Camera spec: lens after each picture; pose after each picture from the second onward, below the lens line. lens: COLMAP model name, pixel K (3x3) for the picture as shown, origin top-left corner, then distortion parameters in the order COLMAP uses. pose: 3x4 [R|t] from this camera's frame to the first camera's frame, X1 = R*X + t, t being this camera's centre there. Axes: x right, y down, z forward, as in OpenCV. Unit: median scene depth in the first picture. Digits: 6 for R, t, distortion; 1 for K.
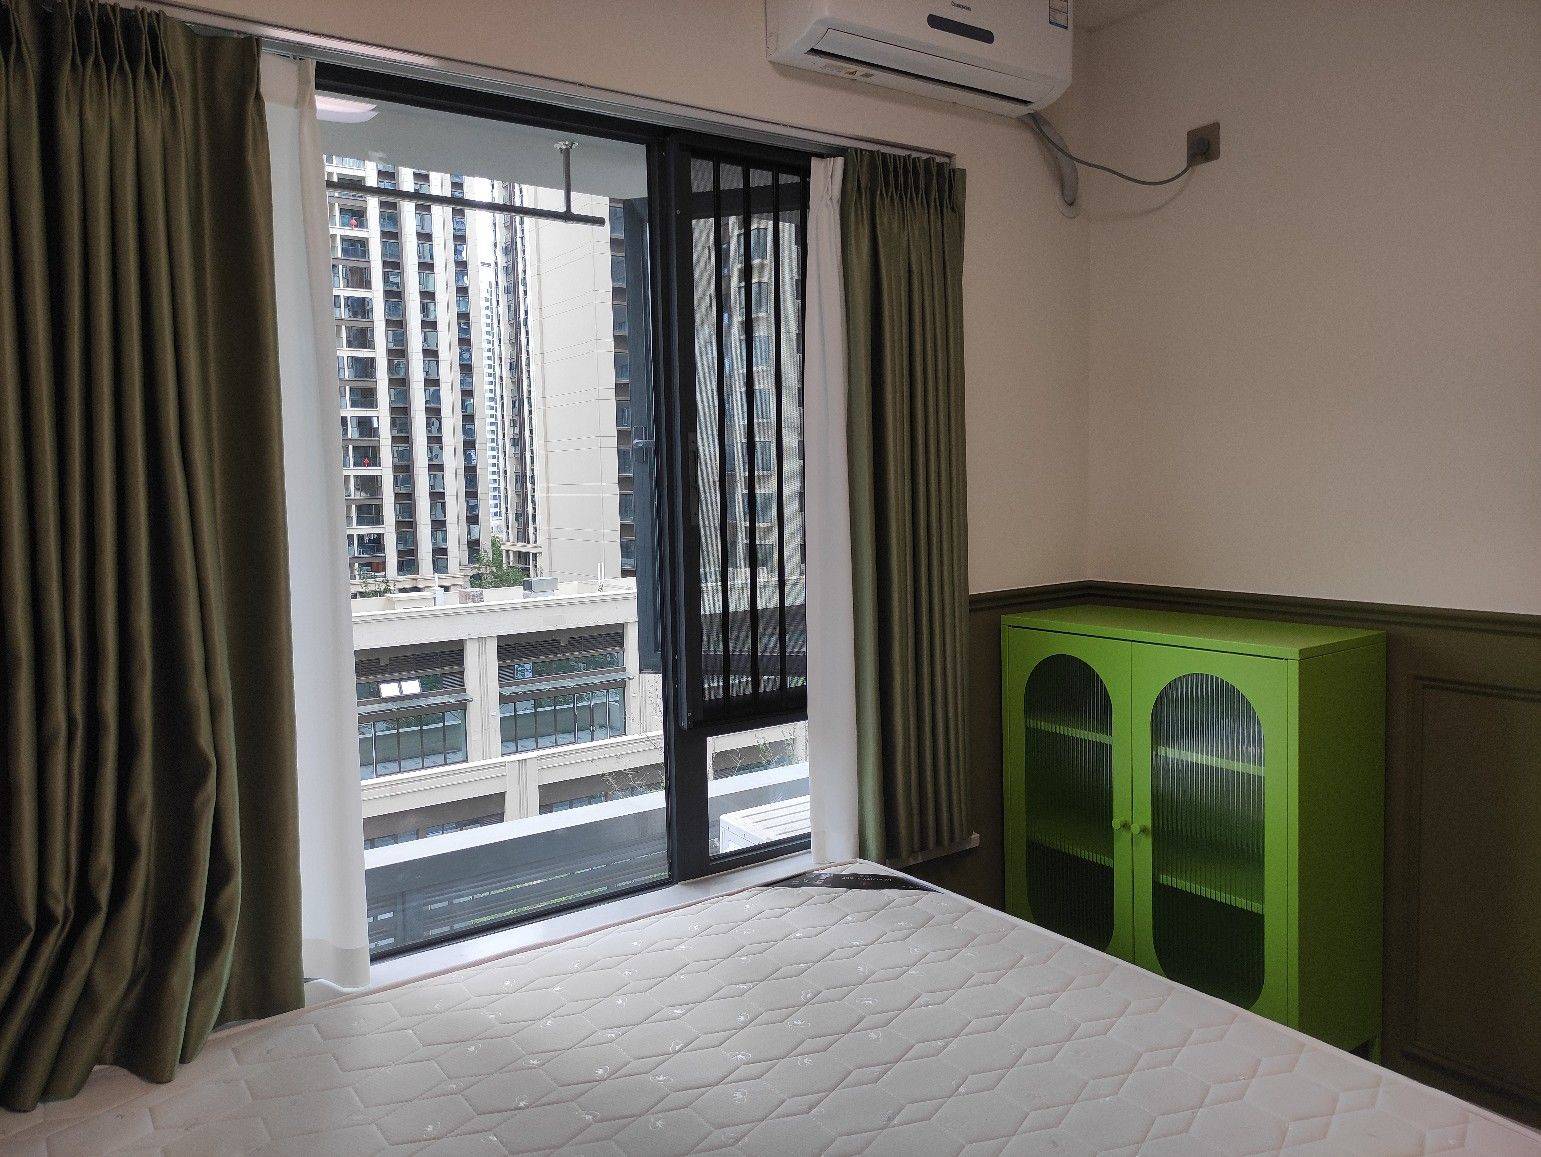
lens RADIAL K [[1134.3, 0, 769.5], [0, 1134.3, 570.0], [0, 0, 1]] dist [0.062761, -0.059811]
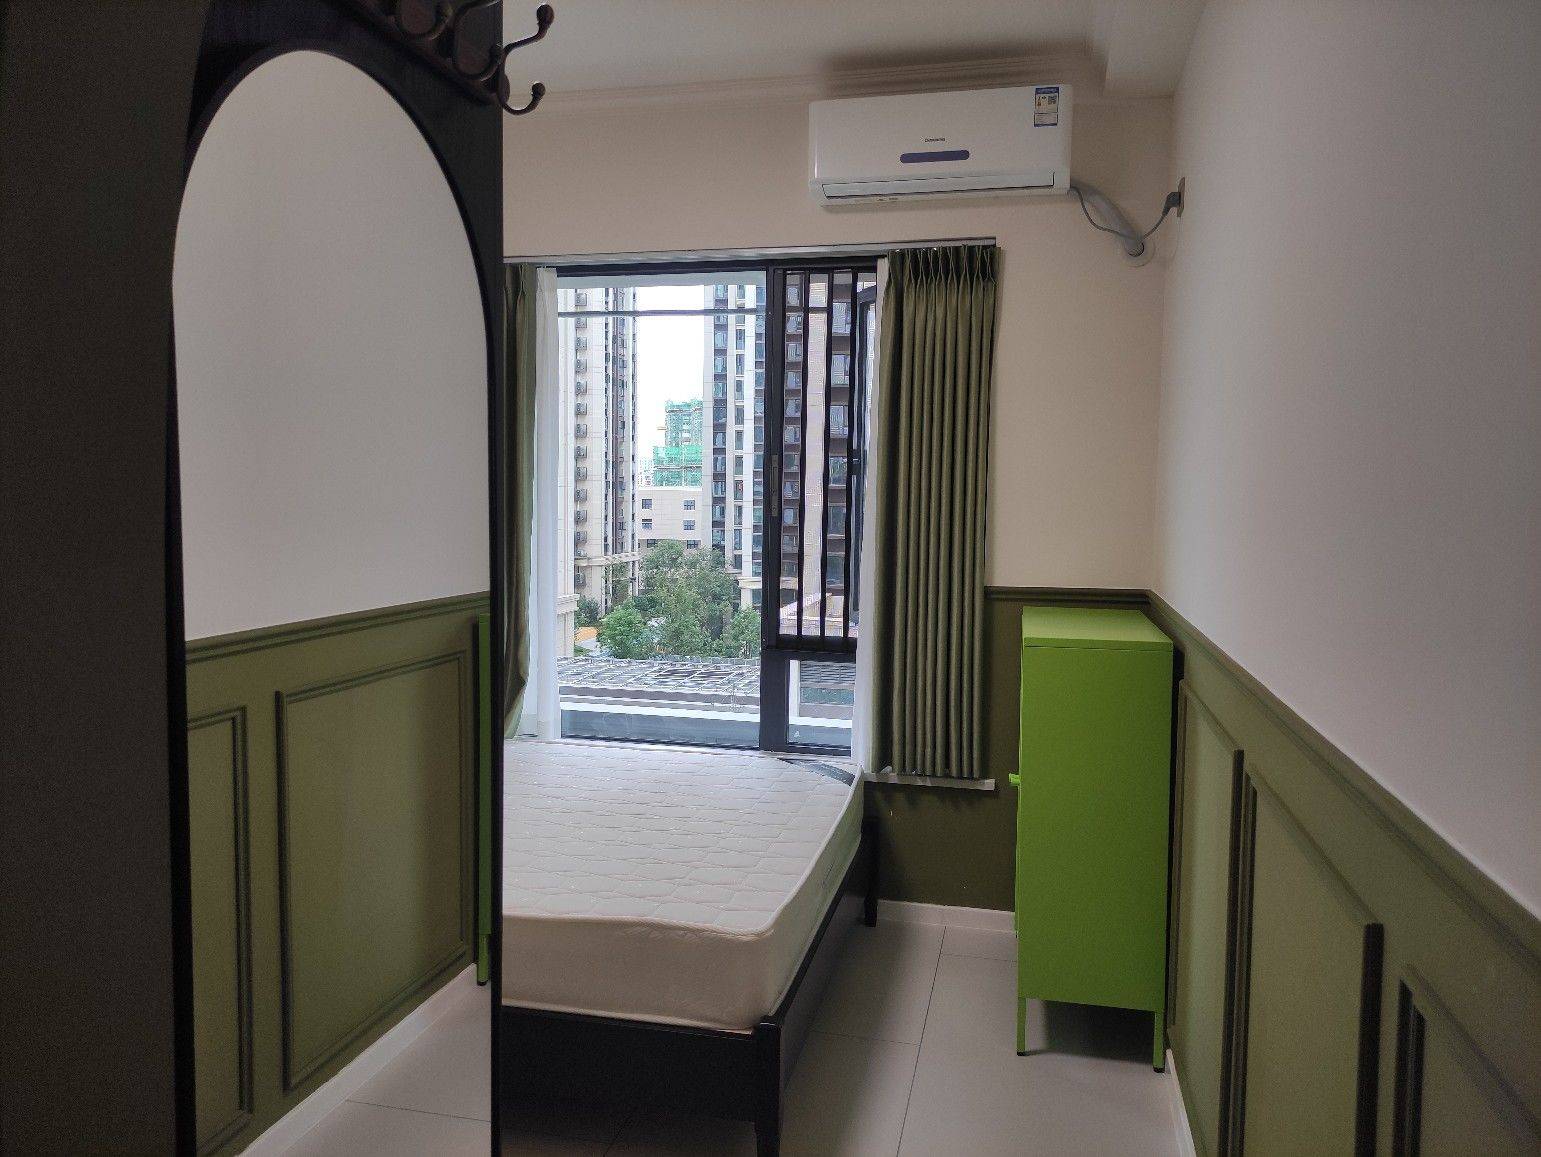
lens RADIAL K [[1134.3, 0, 769.5], [0, 1134.3, 570.0], [0, 0, 1]] dist [0.062761, -0.059811]
pose [[0.666235, 0.073476, -0.742114, 0.997701], [-0.109234, 0.994016, 0.000352, 0.035392], [0.737699, 0.080830, 0.670274, -0.016373]]
